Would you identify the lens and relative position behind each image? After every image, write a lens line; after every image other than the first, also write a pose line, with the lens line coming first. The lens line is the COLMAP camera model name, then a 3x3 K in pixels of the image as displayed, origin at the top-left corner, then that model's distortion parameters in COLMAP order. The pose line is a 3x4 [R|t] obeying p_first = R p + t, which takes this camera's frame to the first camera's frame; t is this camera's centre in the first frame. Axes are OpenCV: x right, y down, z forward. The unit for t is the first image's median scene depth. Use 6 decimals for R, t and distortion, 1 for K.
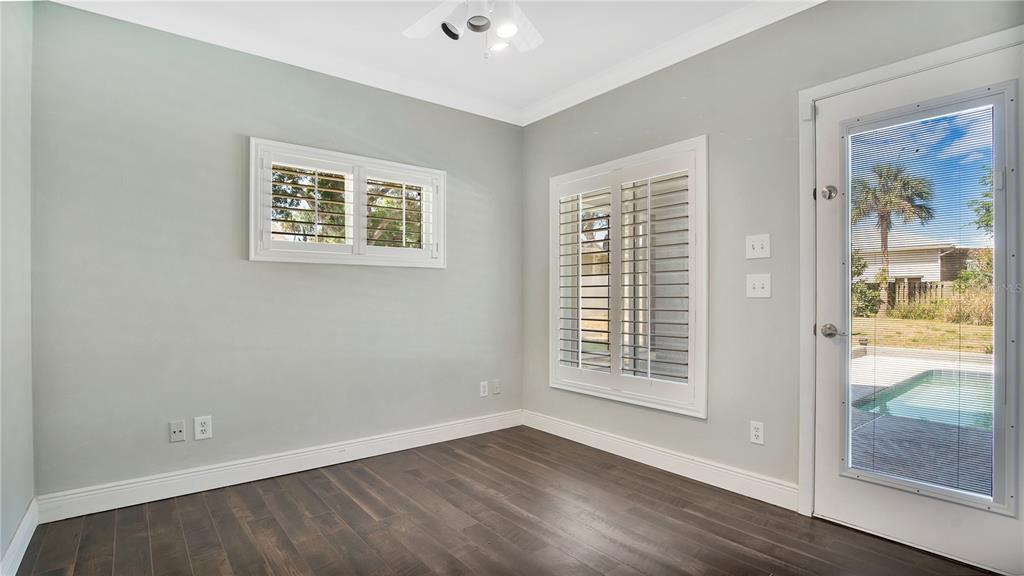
lens RADIAL K [[480.3, 0, 509.8], [0, 480.3, 293.6], [0, 0, 1]] dist [-0.016127, 0.000219]
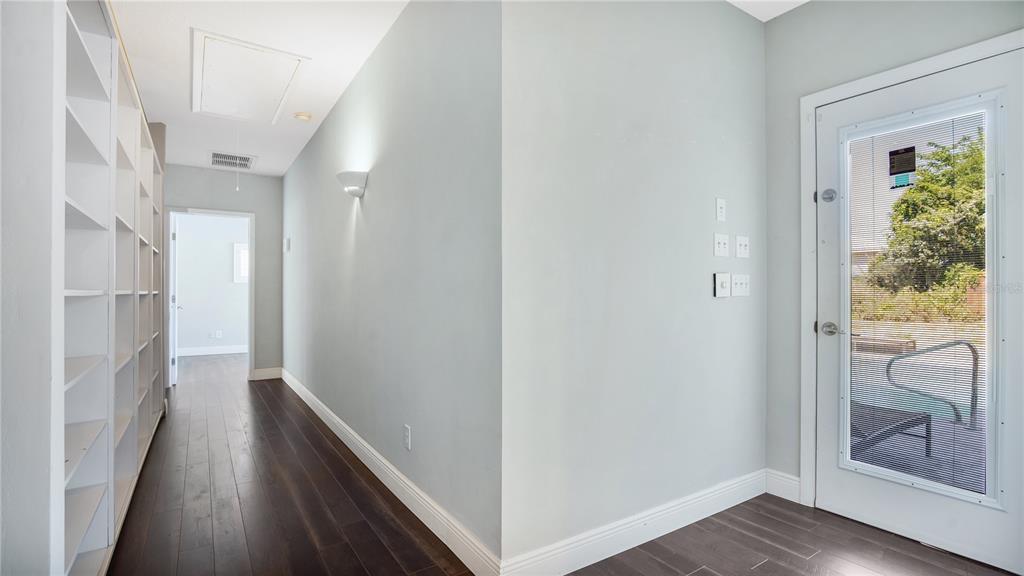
lens RADIAL K [[480.3, 0, 514.0], [0, 480.3, 289.1], [0, 0, 1]] dist [-0.016127, 0.000219]
pose [[0.995966, 0.003131, -0.089674, 0.082390], [-0.003496, 0.999986, -0.003914, -0.001375], [0.089660, 0.004212, 0.995964, -0.102861]]
